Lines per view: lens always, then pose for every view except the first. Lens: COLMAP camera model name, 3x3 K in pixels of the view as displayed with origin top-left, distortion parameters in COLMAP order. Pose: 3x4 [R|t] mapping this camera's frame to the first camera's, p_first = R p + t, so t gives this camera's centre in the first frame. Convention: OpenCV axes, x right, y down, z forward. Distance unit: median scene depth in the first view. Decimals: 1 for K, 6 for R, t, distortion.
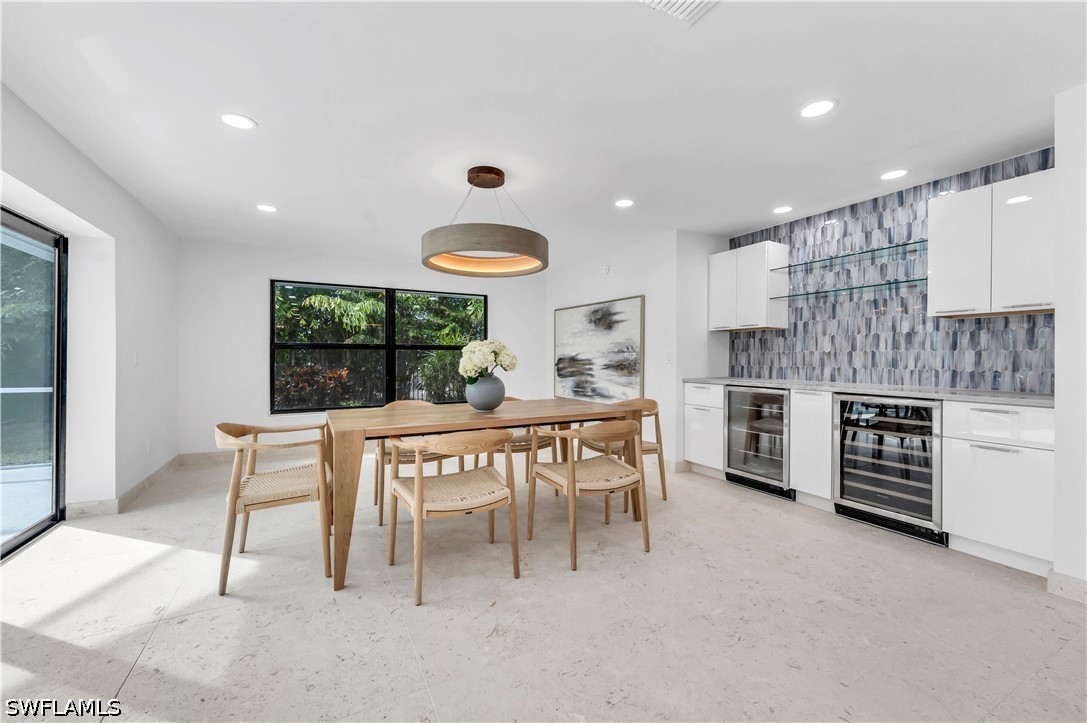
lens RADIAL K [[434.9, 0, 543.1], [0, 434.9, 358.9], [0, 0, 1]] dist [0.002750, 0.000112]
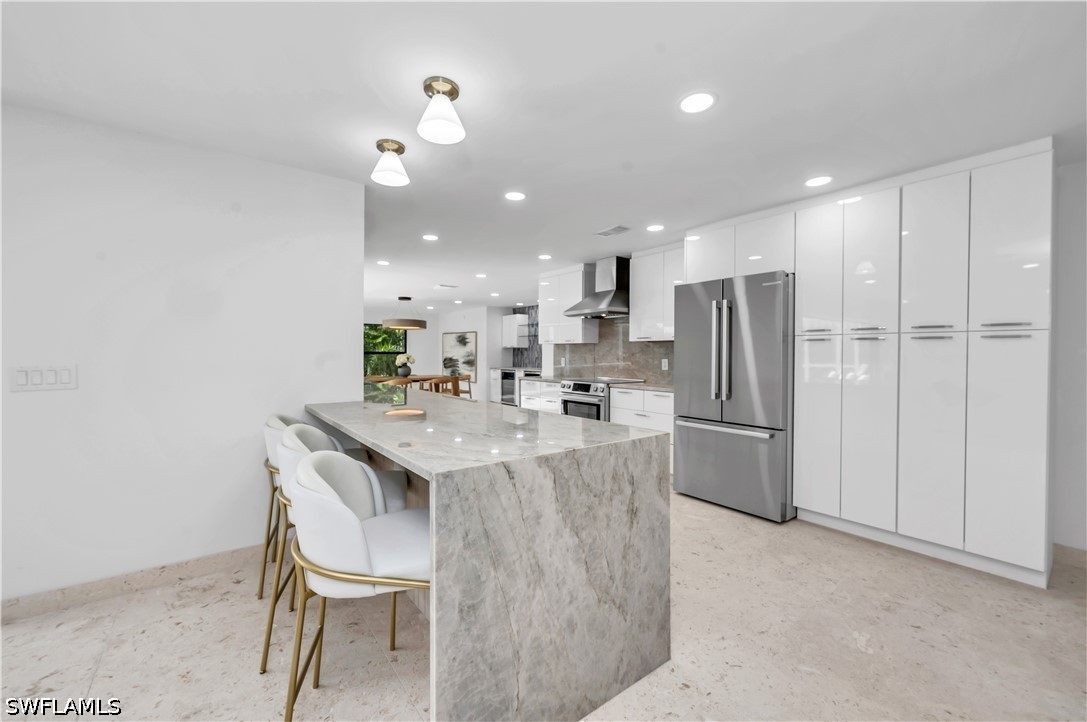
lens RADIAL K [[434.9, 0, 546.4], [0, 434.9, 360.2], [0, 0, 1]] dist [0.002750, 0.000112]
pose [[0.984209, 0.003641, 0.176970, 0.187794], [-0.005218, 0.999951, 0.008443, -0.016719], [-0.176931, -0.009233, 0.984180, -1.341794]]
